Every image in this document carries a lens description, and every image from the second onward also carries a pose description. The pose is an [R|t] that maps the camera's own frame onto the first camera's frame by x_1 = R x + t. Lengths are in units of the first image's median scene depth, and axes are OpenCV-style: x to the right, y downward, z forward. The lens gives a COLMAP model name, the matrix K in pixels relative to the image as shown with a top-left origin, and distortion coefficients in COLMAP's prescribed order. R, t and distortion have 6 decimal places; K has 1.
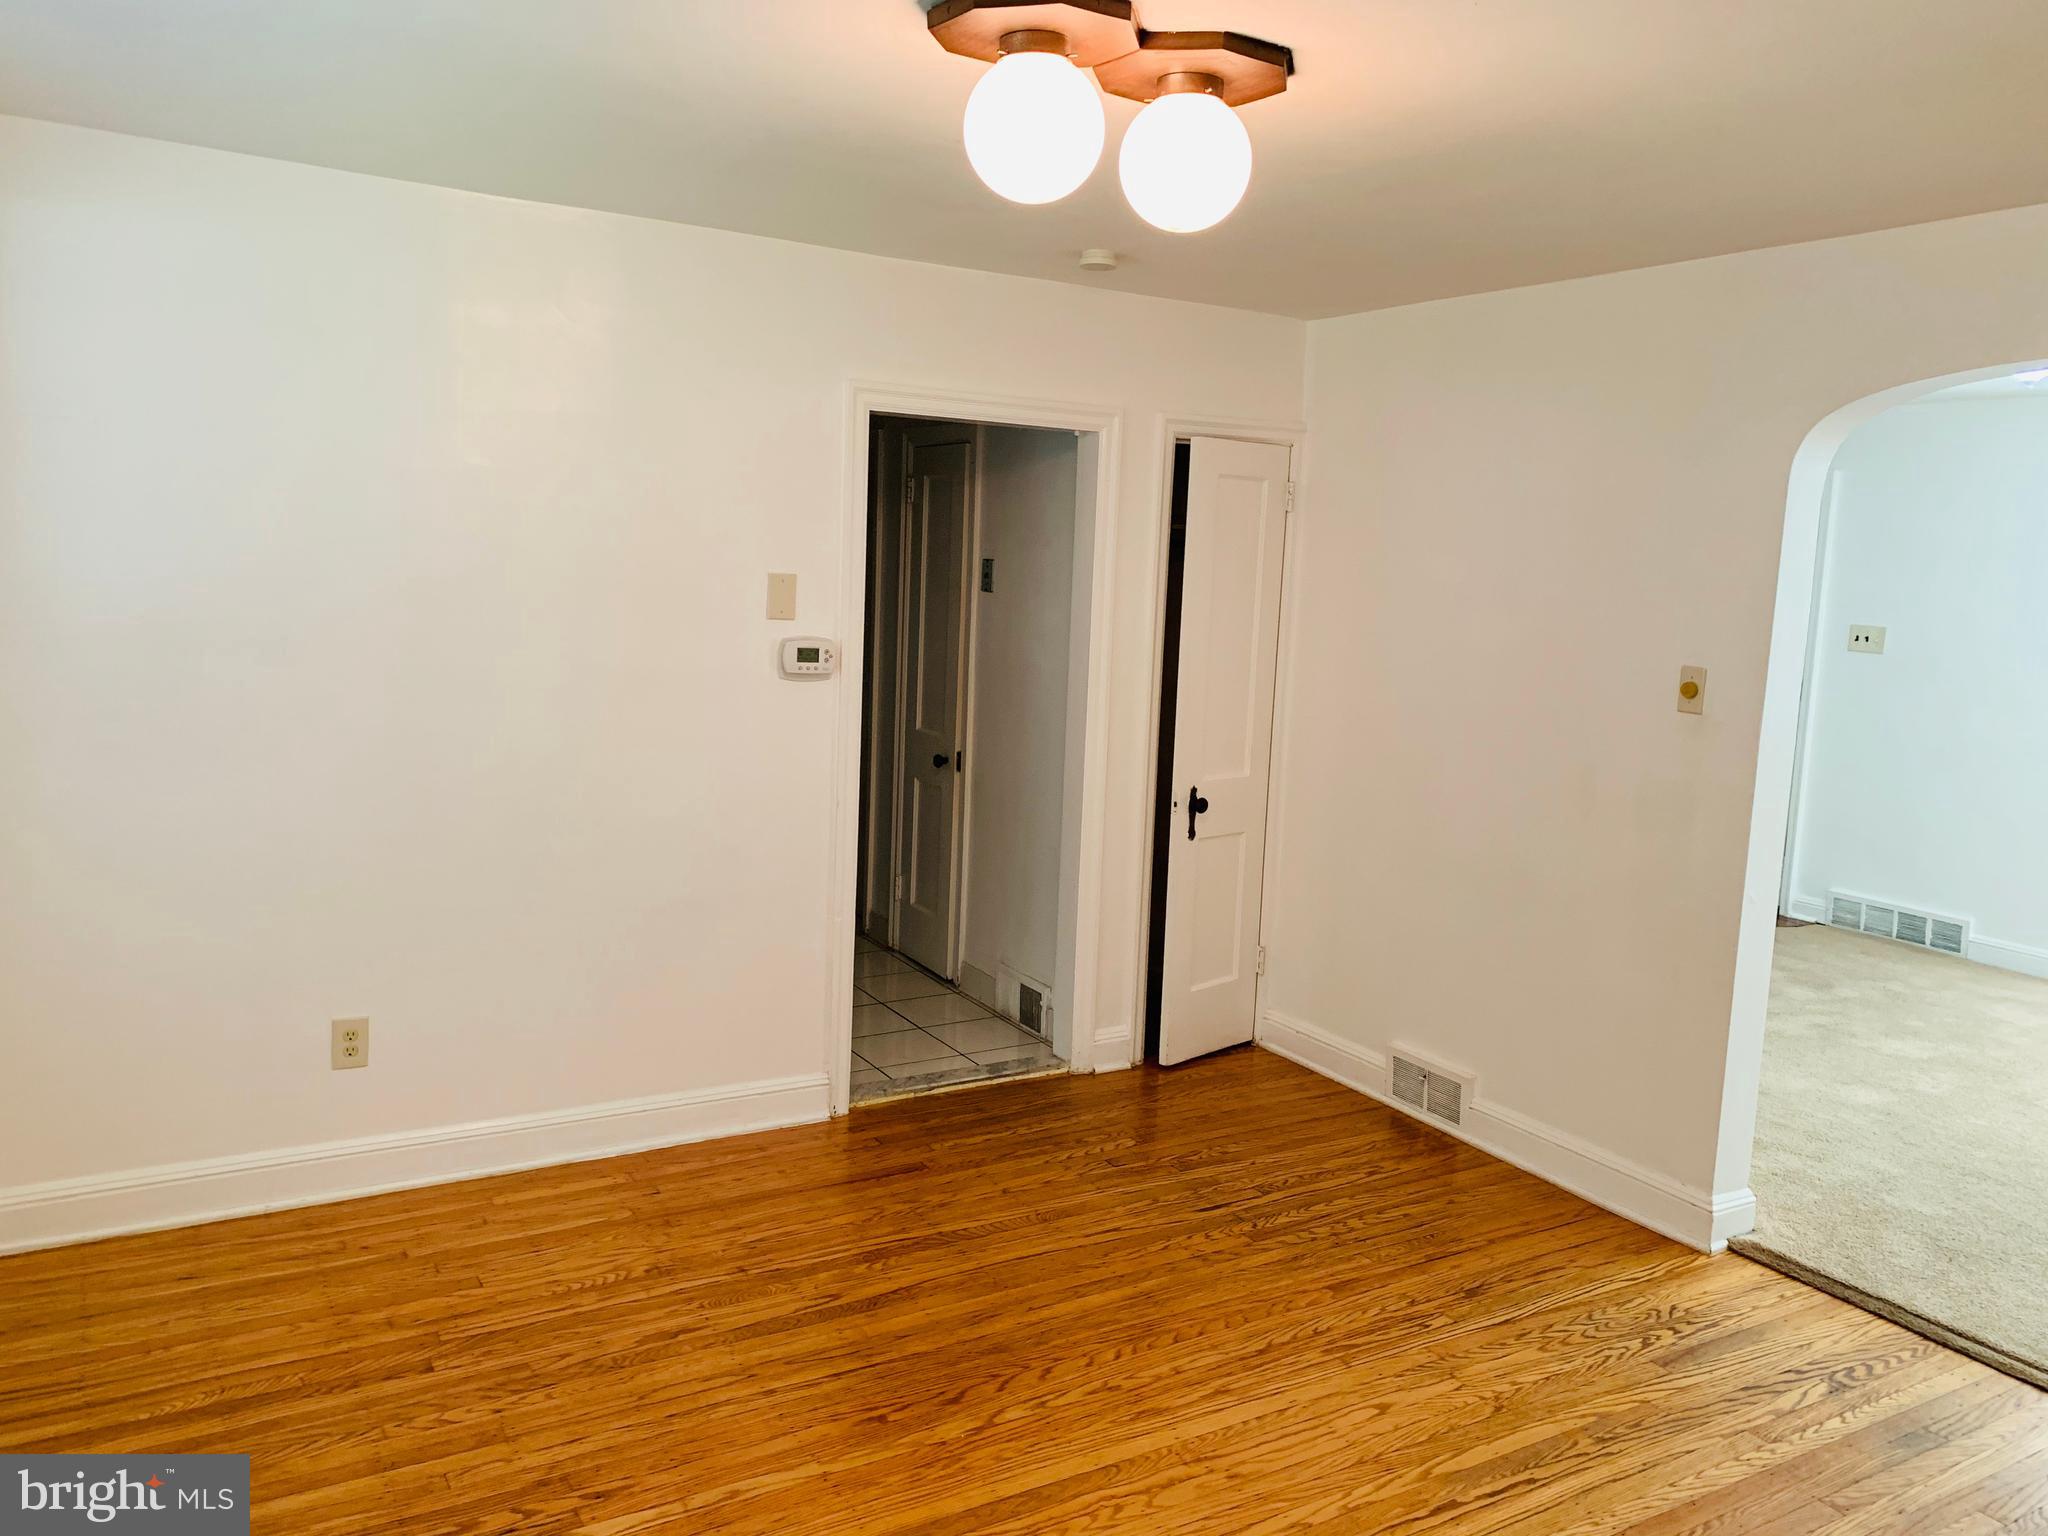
lens RADIAL K [[1561.3, 0, 1024.0], [0, 1561.3, 768.0], [0, 0, 1]] dist [0.060024, -0.037807]
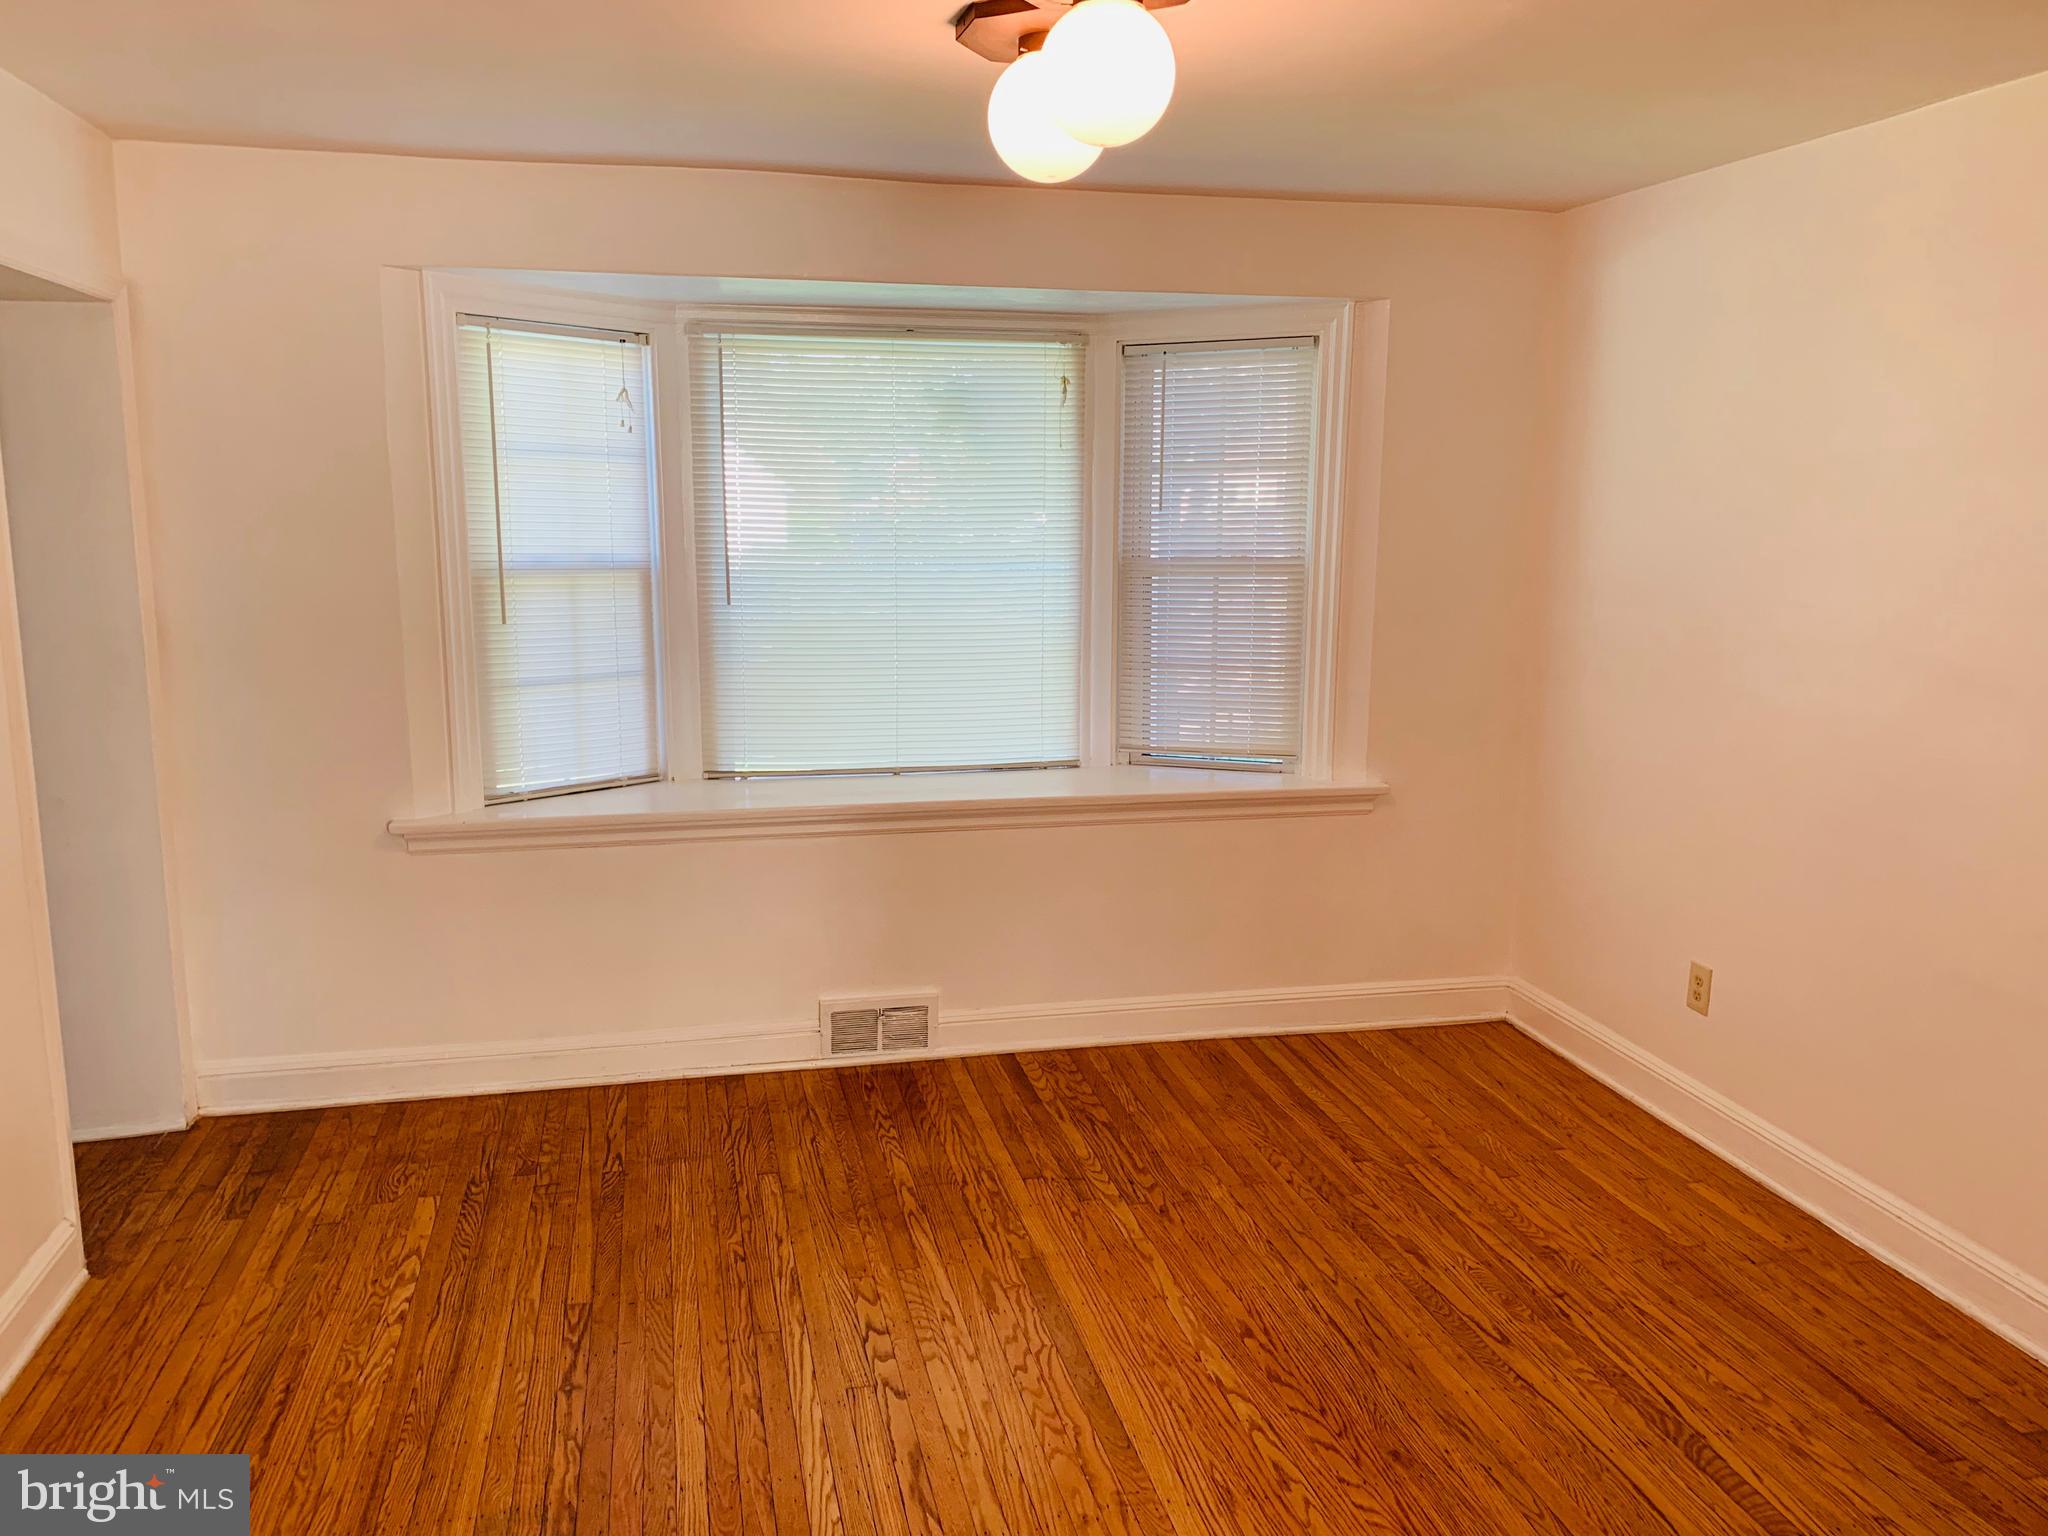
lens RADIAL K [[1561.3, 0, 1024.0], [0, 1561.3, 768.0], [0, 0, 1]] dist [0.060024, -0.037807]
pose [[-0.305291, 0.122098, -0.944399, 0.779784], [-0.152091, 0.972763, 0.174931, -0.096475], [0.940035, 0.197039, -0.278405, 0.944034]]
